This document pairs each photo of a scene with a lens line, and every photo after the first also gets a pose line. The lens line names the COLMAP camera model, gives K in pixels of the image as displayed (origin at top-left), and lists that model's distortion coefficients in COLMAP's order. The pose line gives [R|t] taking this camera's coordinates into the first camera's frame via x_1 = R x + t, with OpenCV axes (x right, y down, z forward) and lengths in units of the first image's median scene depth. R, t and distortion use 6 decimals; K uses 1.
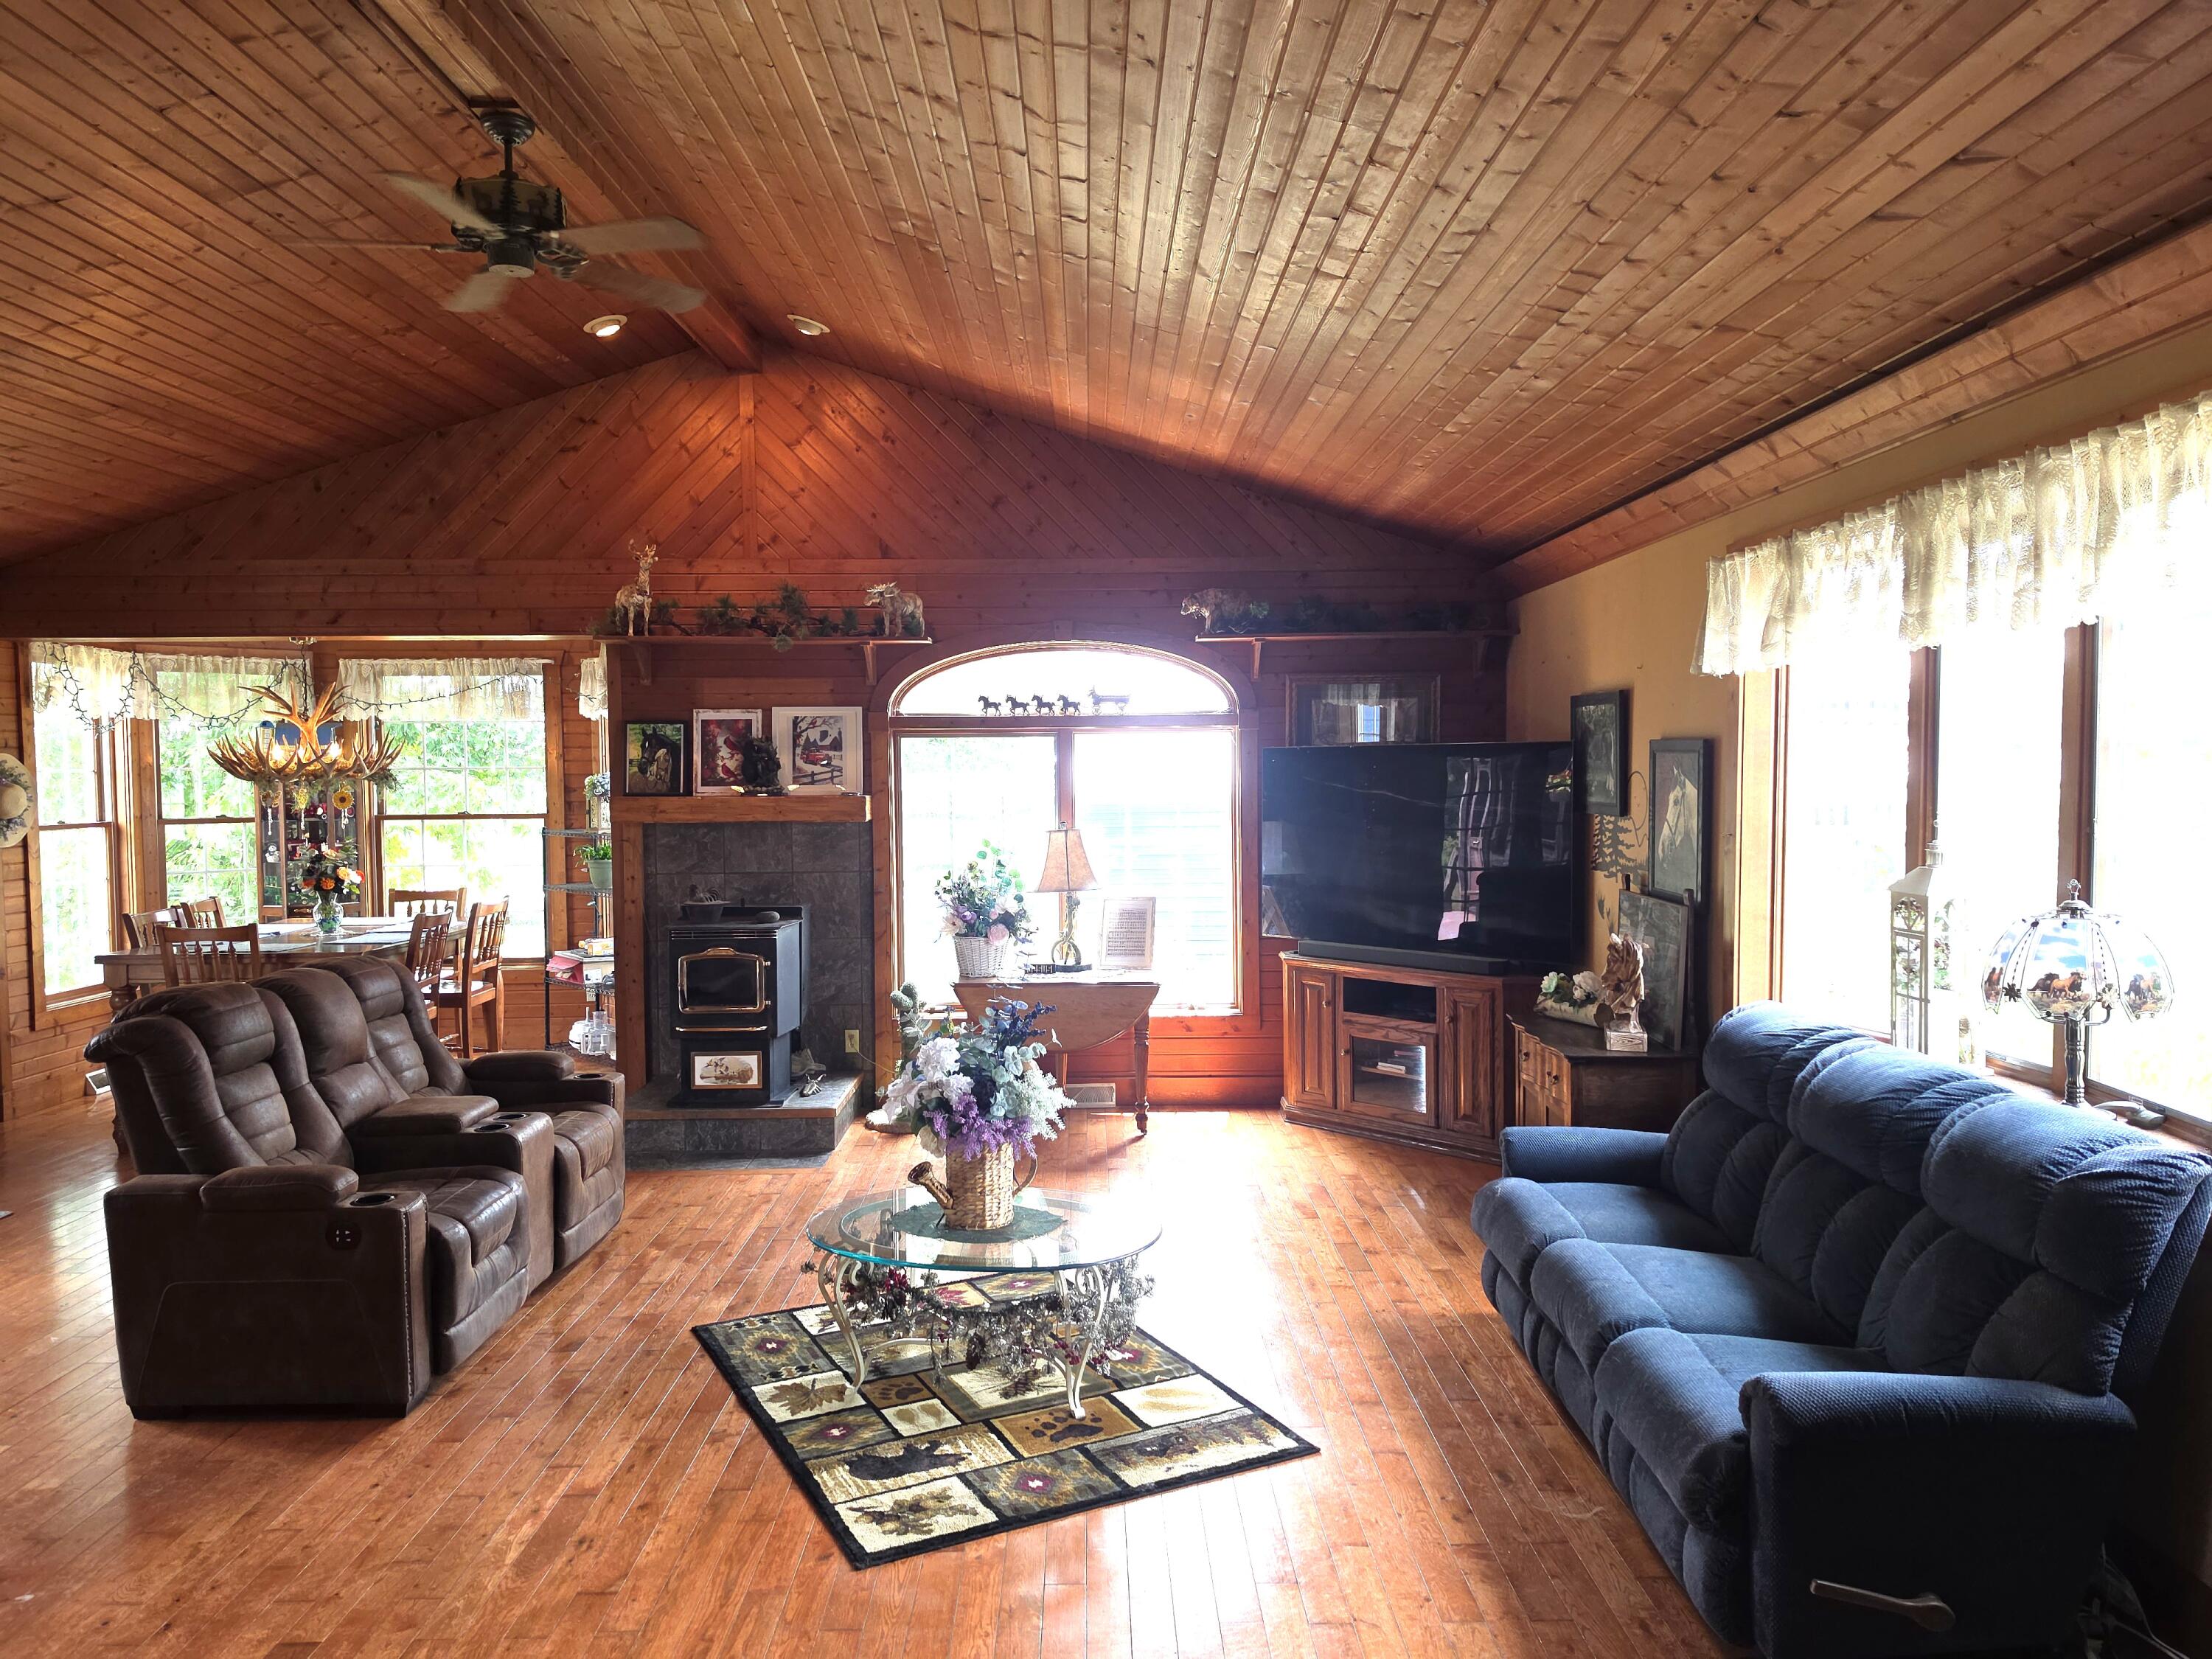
lens RADIAL K [[1512.9, 0, 1107.9], [0, 1512.9, 840.6], [0, 0, 1]] dist [0.098786, -0.145564]
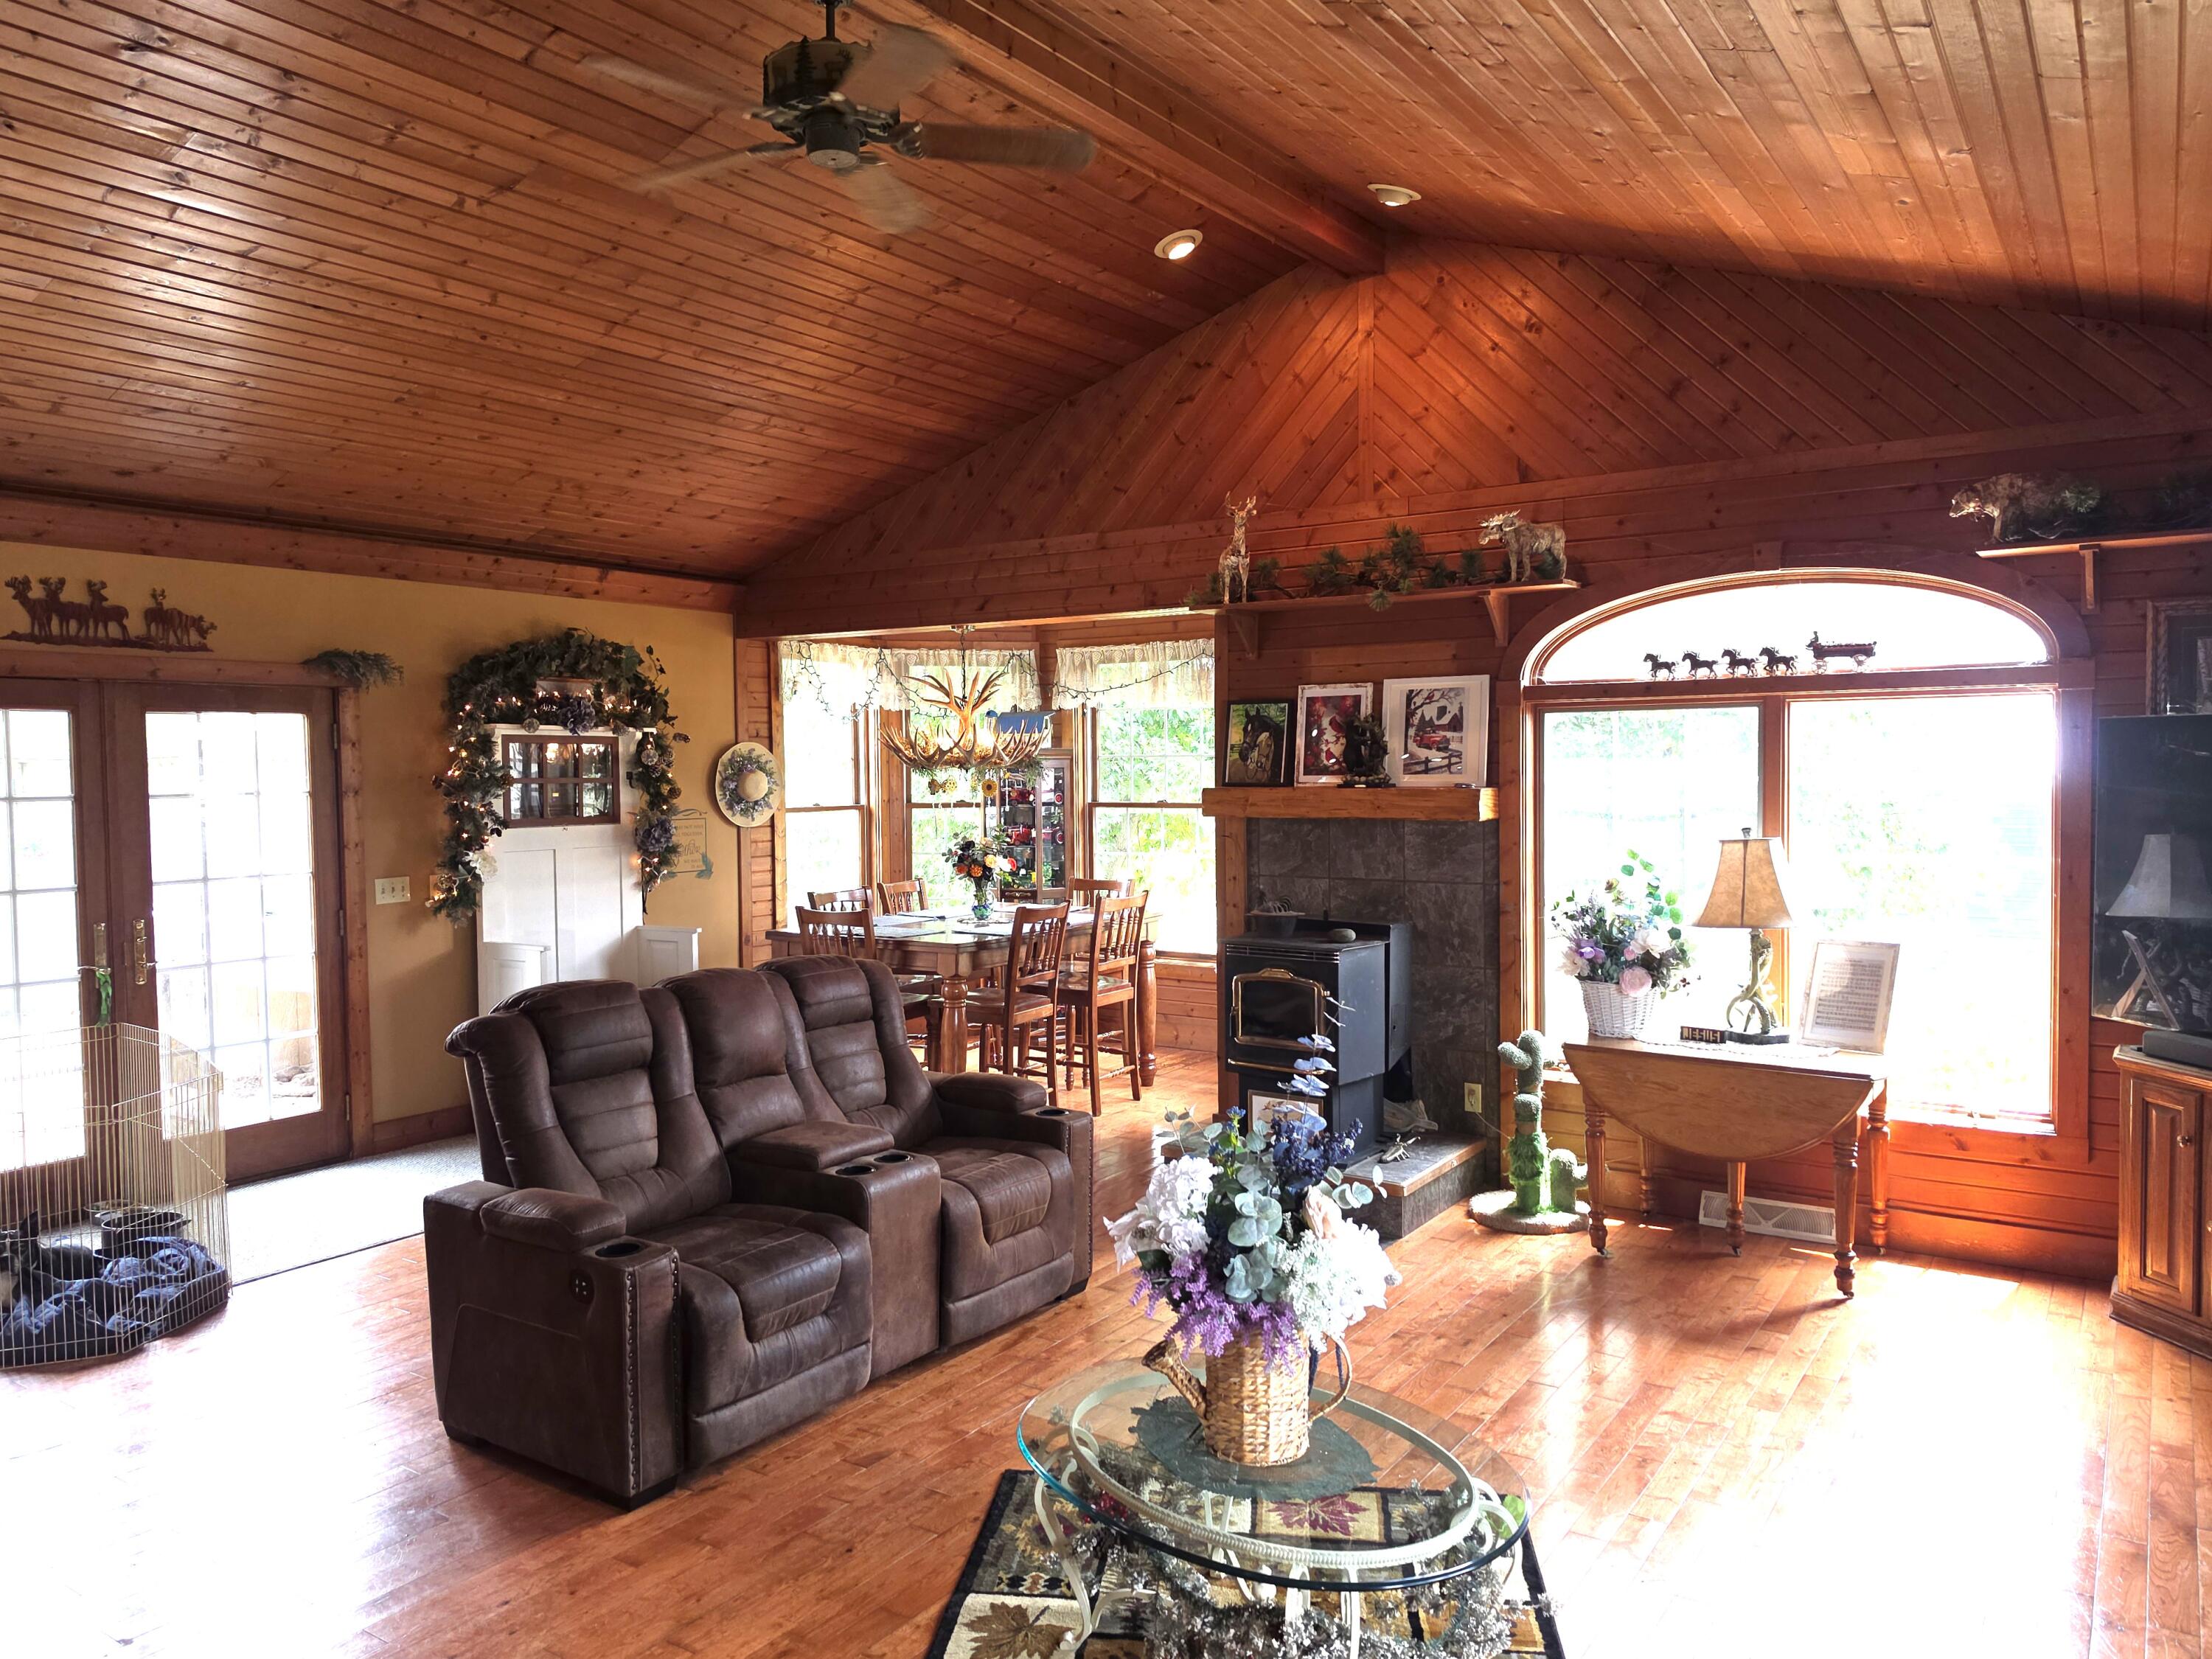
lens RADIAL K [[1537.9, 0, 1111.8], [0, 1537.9, 819.5], [0, 0, 1]] dist [0.103778, -0.151468]
pose [[0.822995, 0.021924, -0.567625, 0.135728], [-0.024878, 0.999687, 0.002542, -0.010678], [0.567503, 0.012029, 0.823283, 0.233108]]
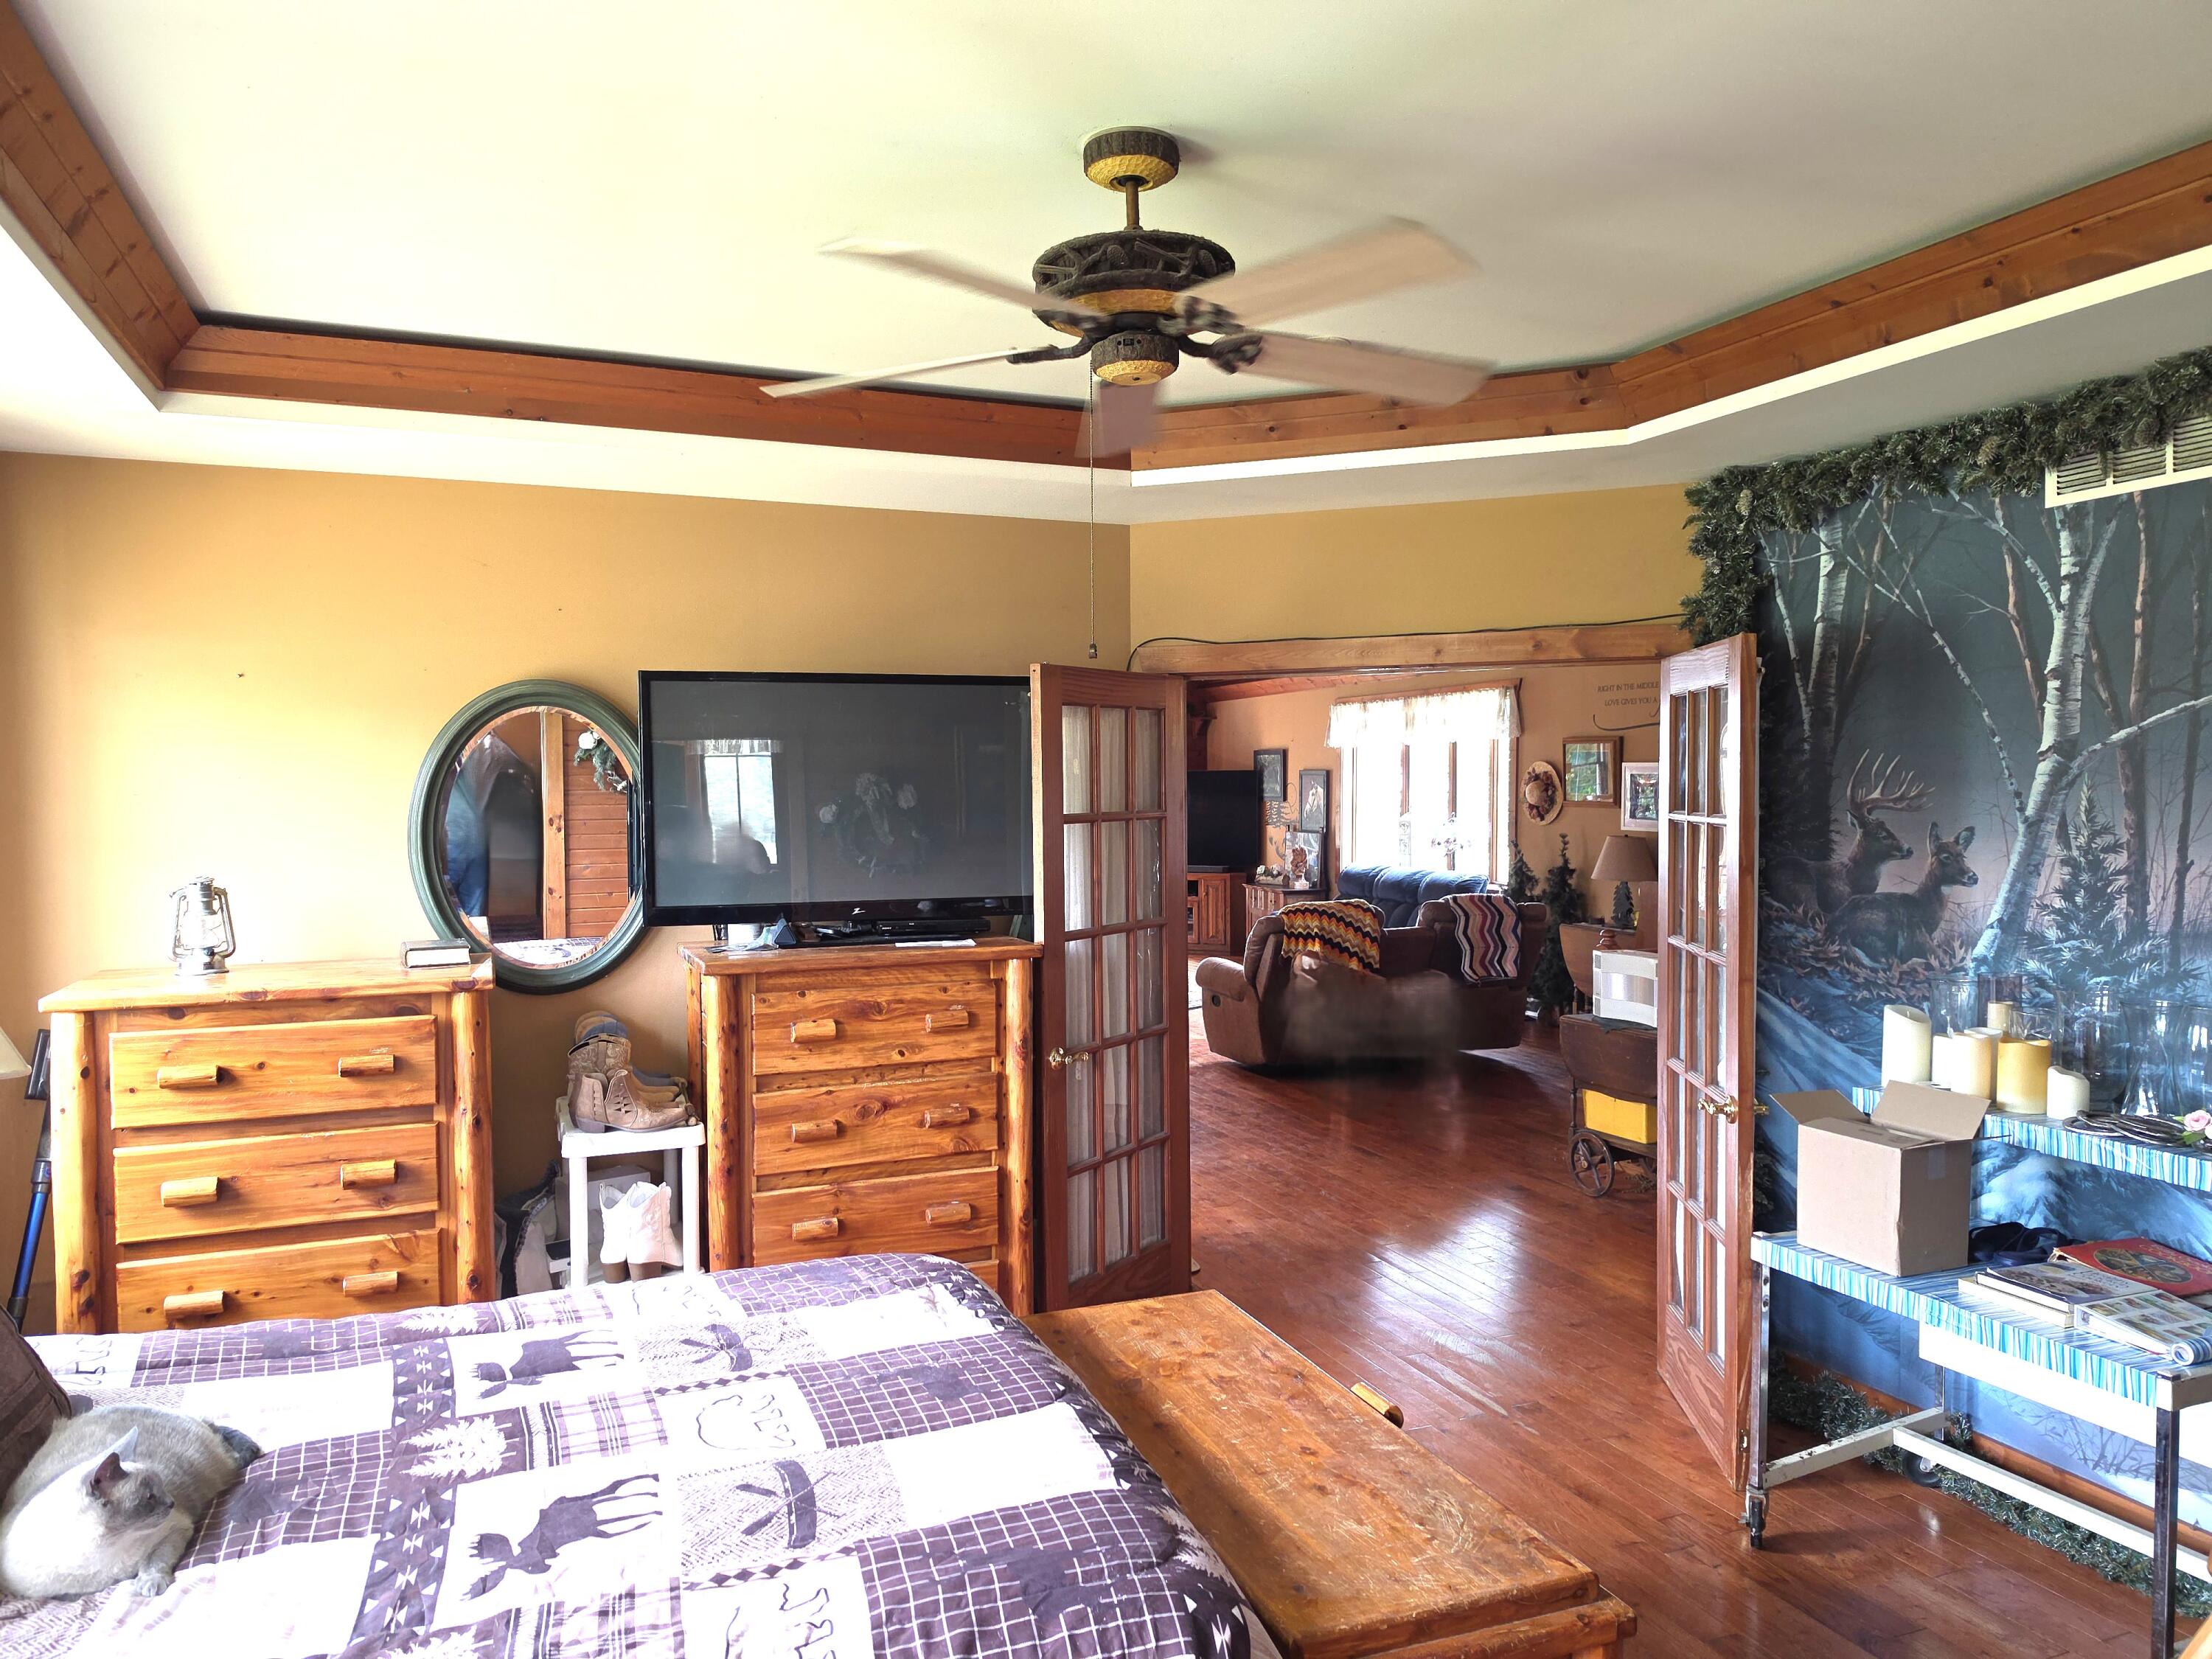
lens RADIAL K [[1512.9, 0, 1107.9], [0, 1512.9, 840.6], [0, 0, 1]] dist [0.098786, -0.145564]
pose [[0.929959, -0.007142, 0.367593, -0.644737], [0.011482, 0.999888, -0.009620, 0.052605], [-0.367483, 0.013167, 0.929937, -0.903518]]
